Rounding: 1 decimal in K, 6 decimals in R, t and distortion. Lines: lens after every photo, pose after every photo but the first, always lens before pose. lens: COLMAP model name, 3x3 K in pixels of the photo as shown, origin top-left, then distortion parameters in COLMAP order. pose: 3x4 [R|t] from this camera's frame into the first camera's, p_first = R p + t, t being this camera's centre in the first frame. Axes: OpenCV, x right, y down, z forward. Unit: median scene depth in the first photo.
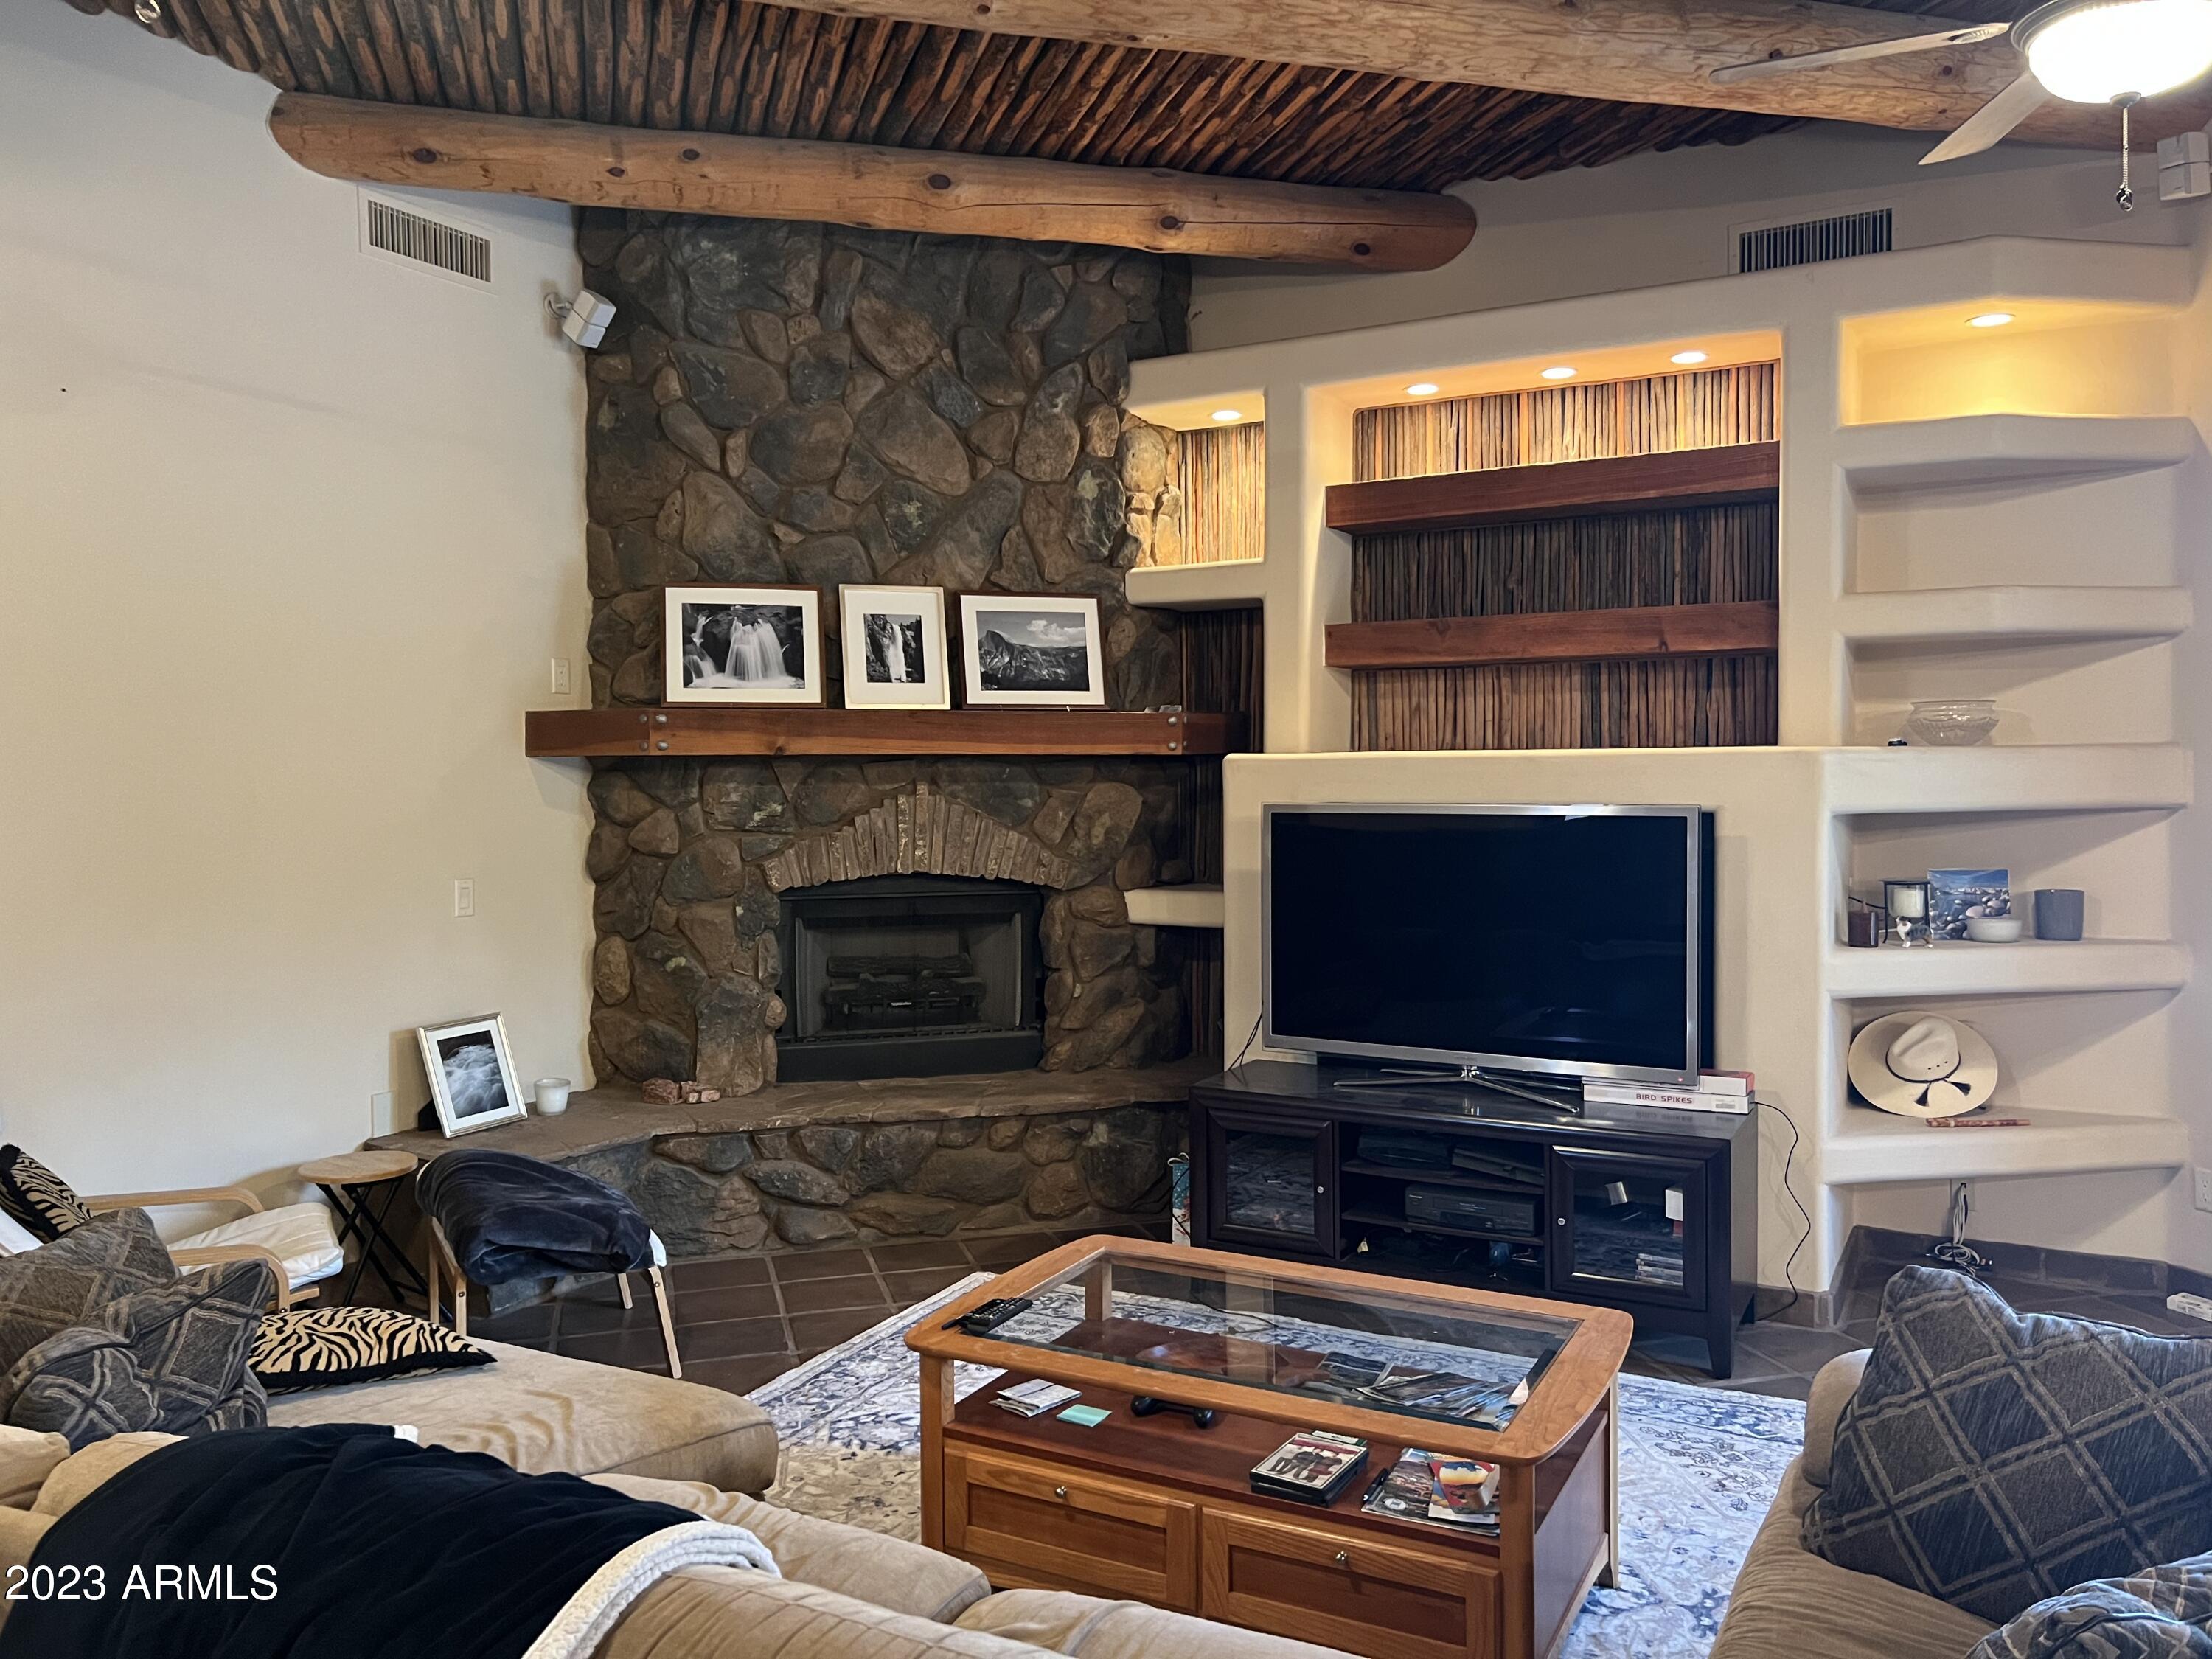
lens RADIAL K [[1660.6, 0, 1120.4], [0, 1660.6, 812.7], [0, 0, 1]] dist [0.066106, -0.075160]
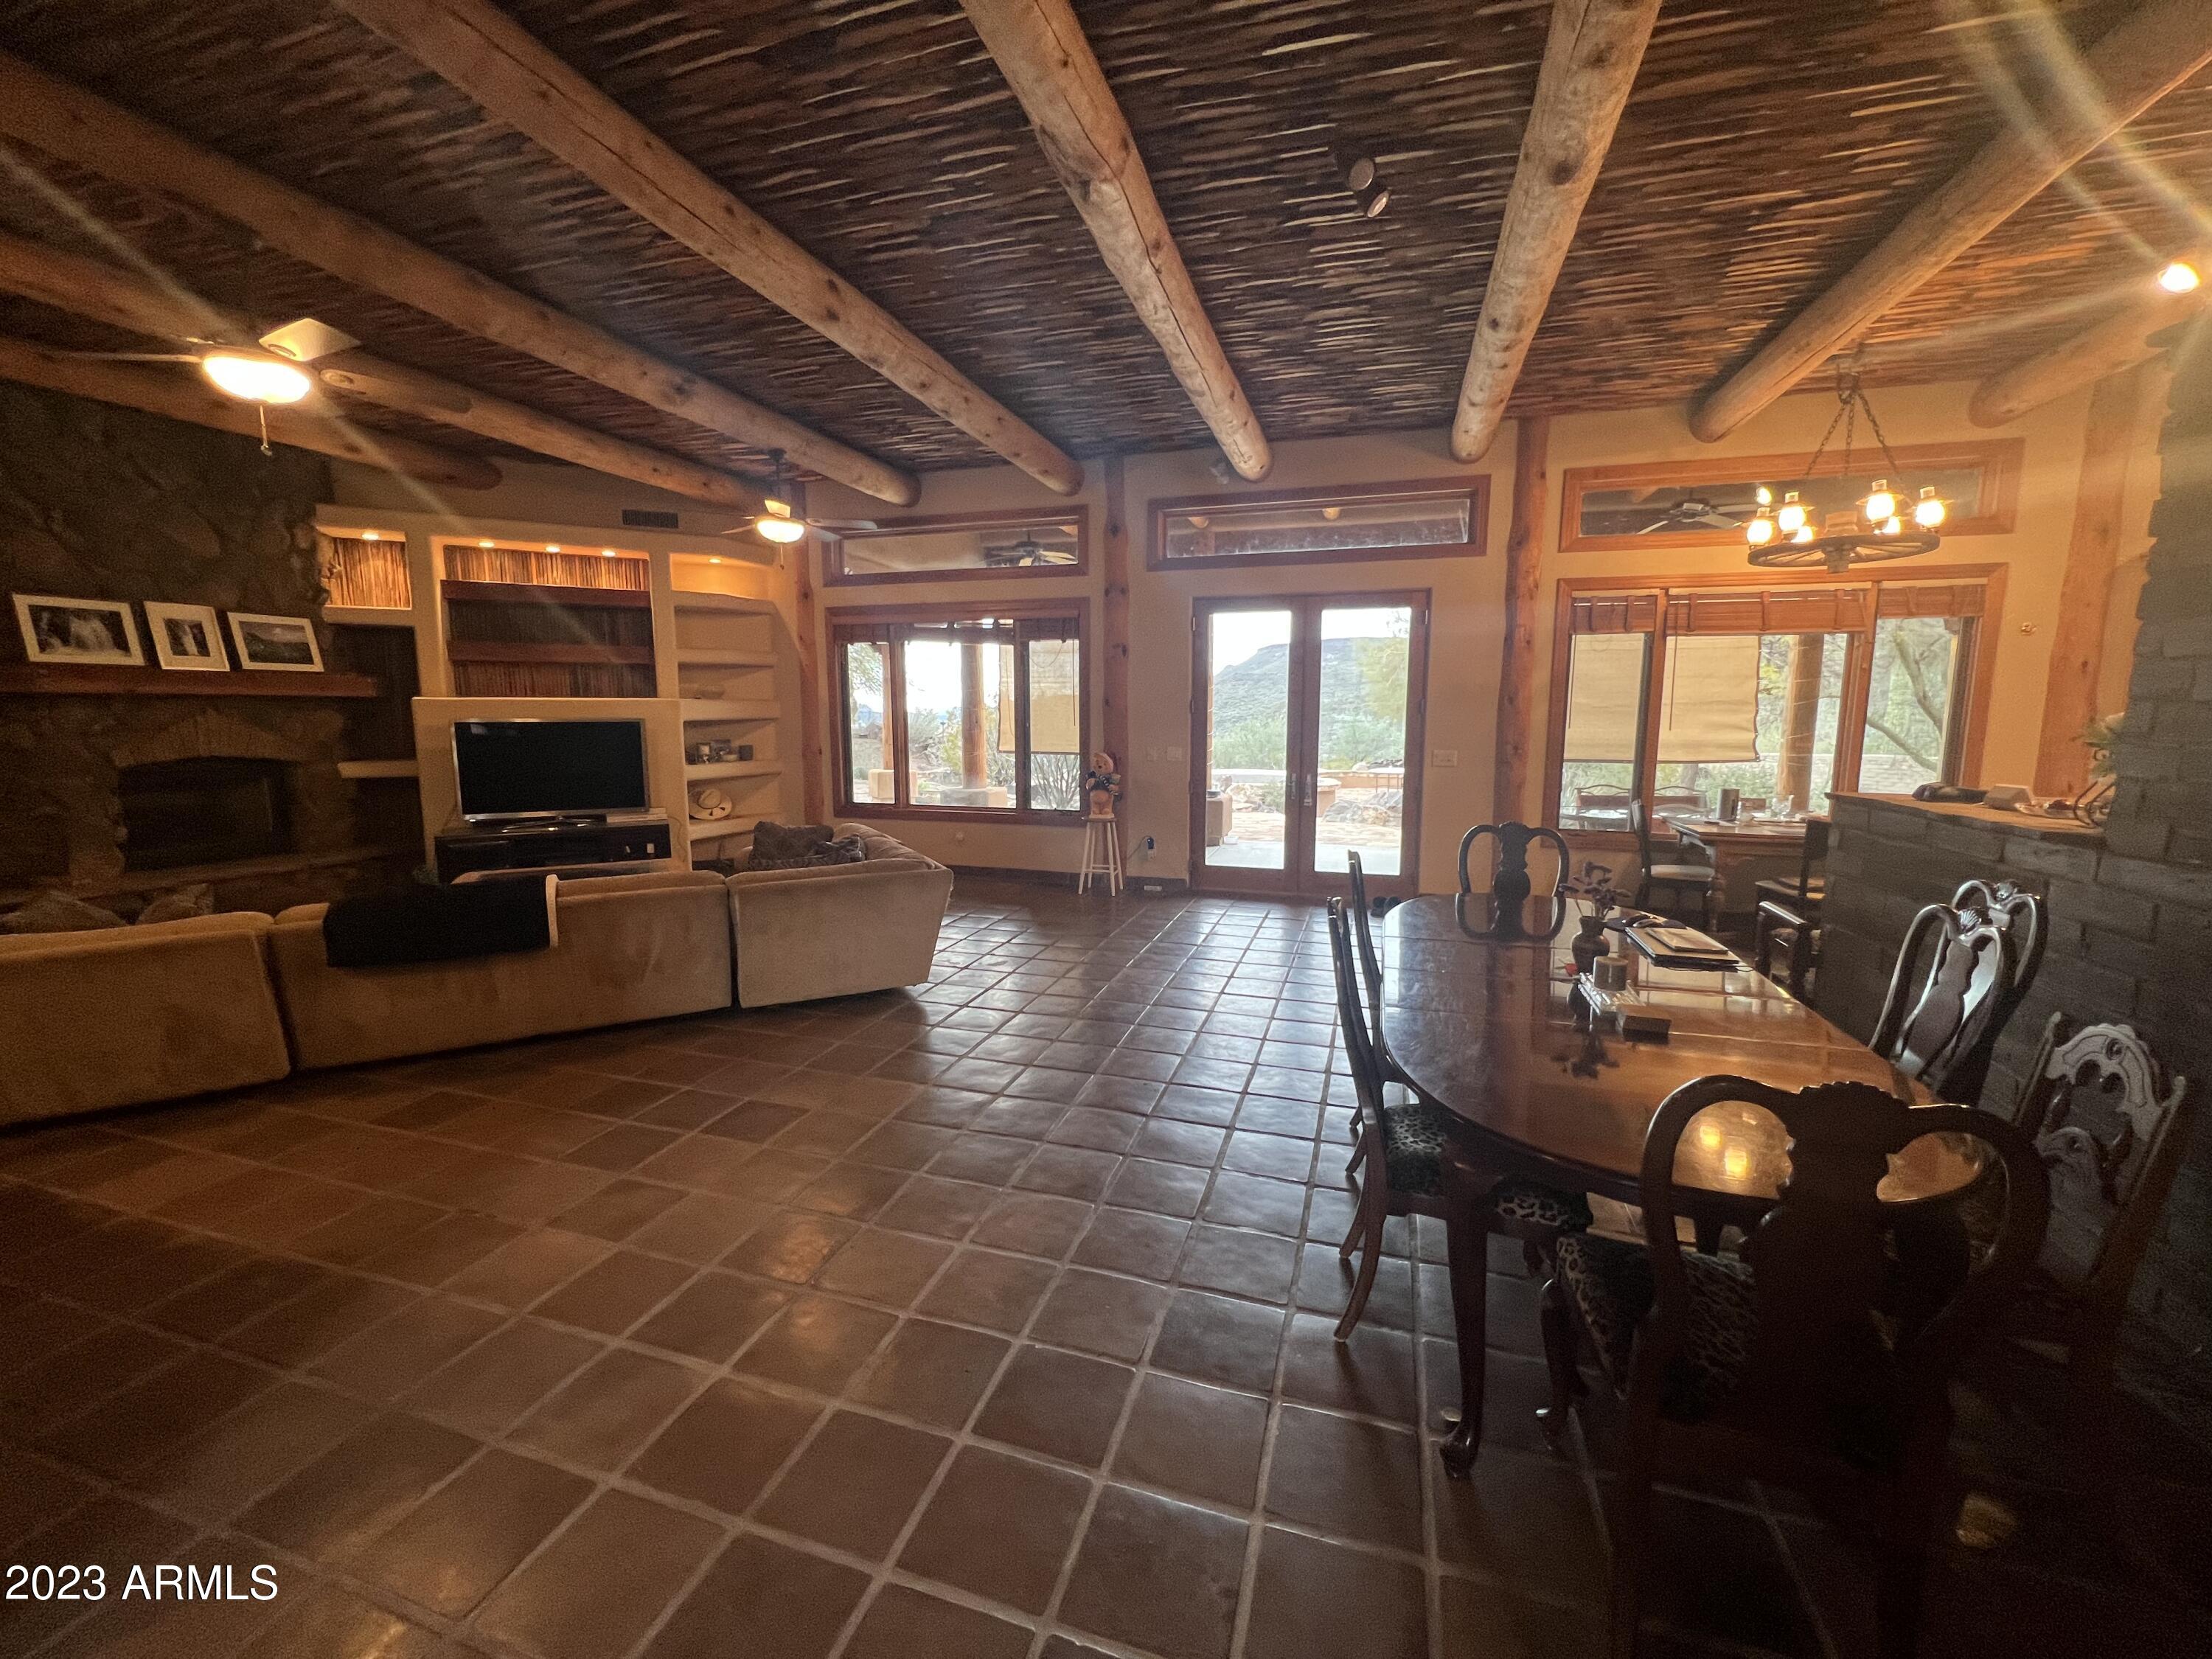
lens RADIAL K [[882.9, 0, 1104.9], [0, 882.9, 826.2], [0, 0, 1]] dist [-0.001703, 0.000901]
pose [[0.552157, -0.101037, 0.827596, -0.420333], [0.017955, 0.993841, 0.109354, 0.024550], [-0.833547, -0.045521, 0.550570, -0.450470]]
